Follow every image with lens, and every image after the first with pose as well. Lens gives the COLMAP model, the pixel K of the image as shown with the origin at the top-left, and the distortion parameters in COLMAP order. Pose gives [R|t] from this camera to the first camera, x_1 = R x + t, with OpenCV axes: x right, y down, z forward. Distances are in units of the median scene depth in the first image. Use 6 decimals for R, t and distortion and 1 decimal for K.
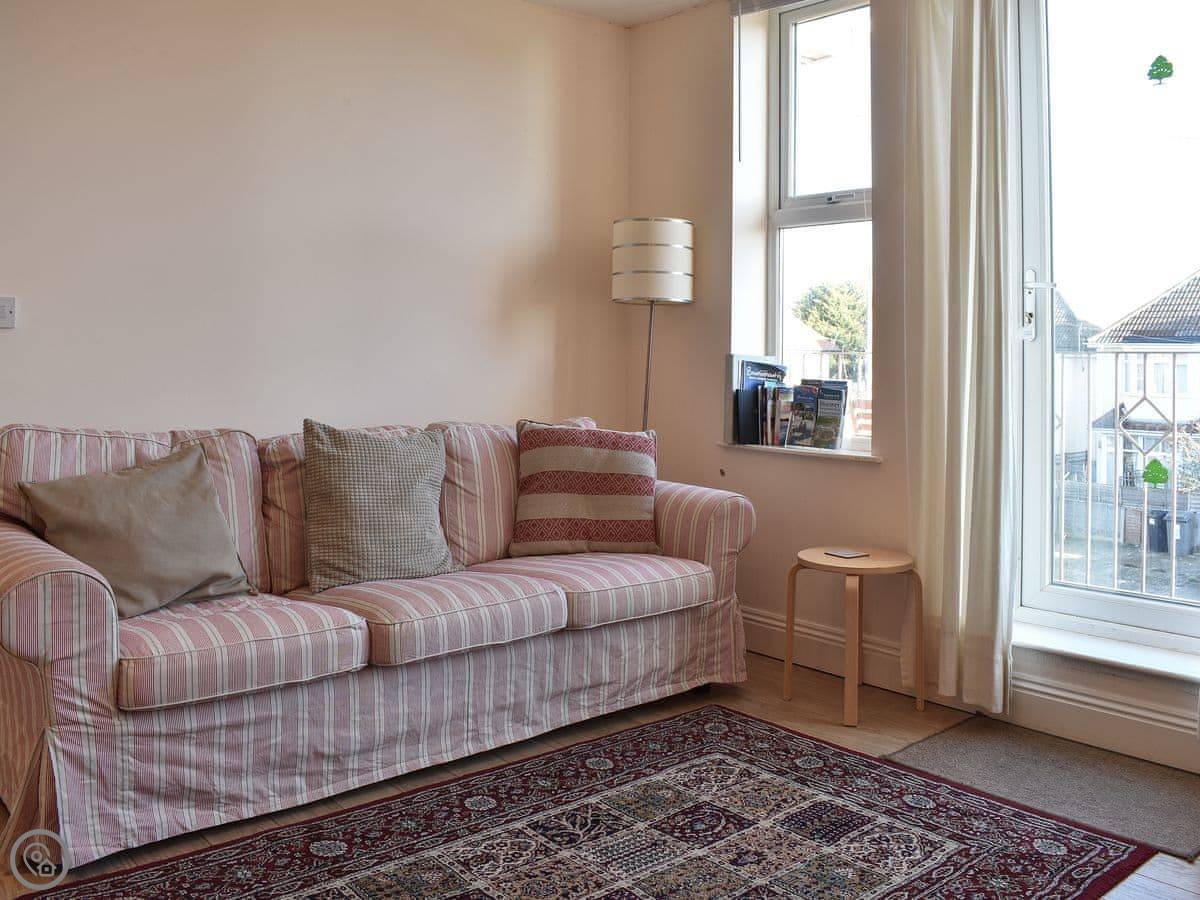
lens RADIAL K [[1068.9, 0, 600.0], [0, 1068.9, 450.0], [0, 0, 1]] dist [-0.091374, 0.005165]
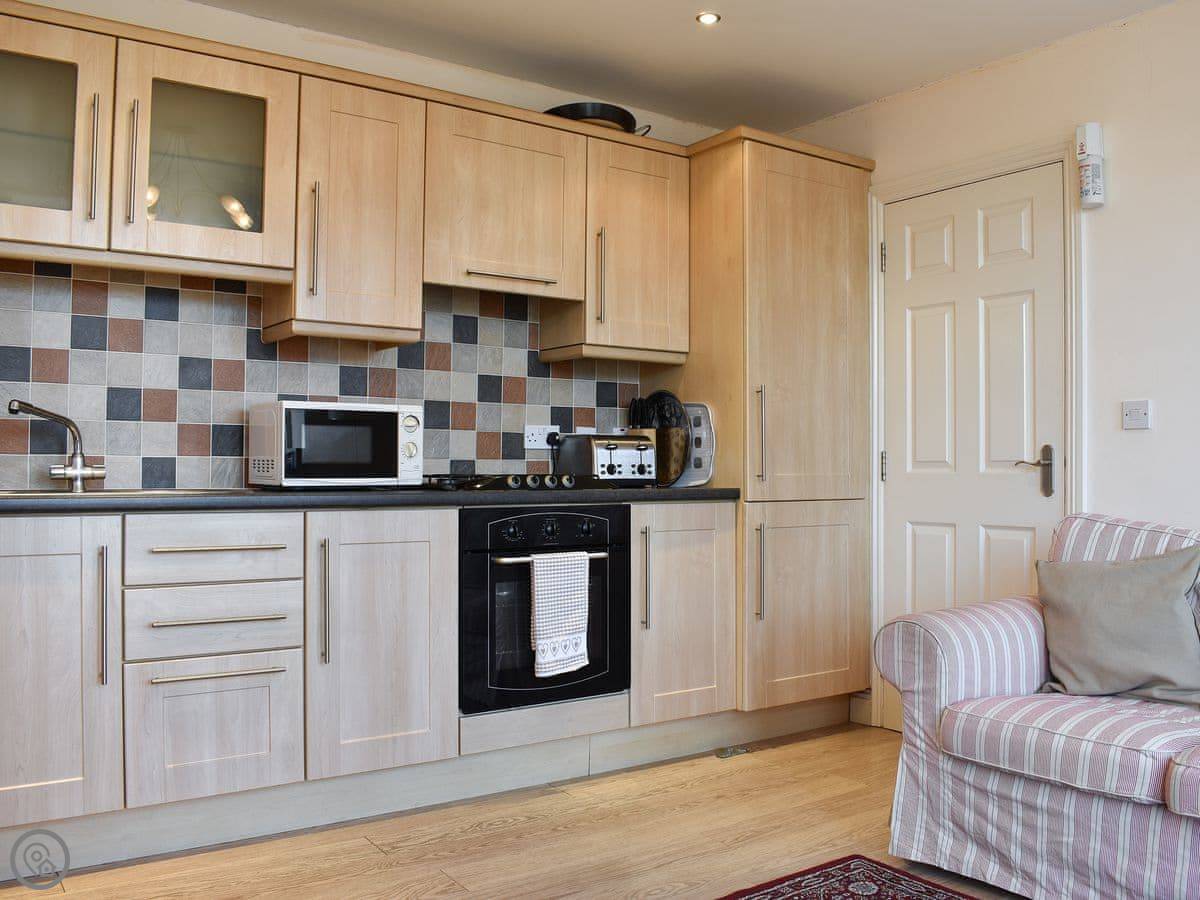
lens RADIAL K [[1068.9, 0, 600.0], [0, 1068.9, 450.0], [0, 0, 1]] dist [-0.091374, 0.005165]
pose [[-0.085434, -0.013727, -0.996249, 0.741878], [-0.074635, 0.997184, -0.007340, -0.053096], [0.993544, 0.073728, -0.086218, 0.647098]]
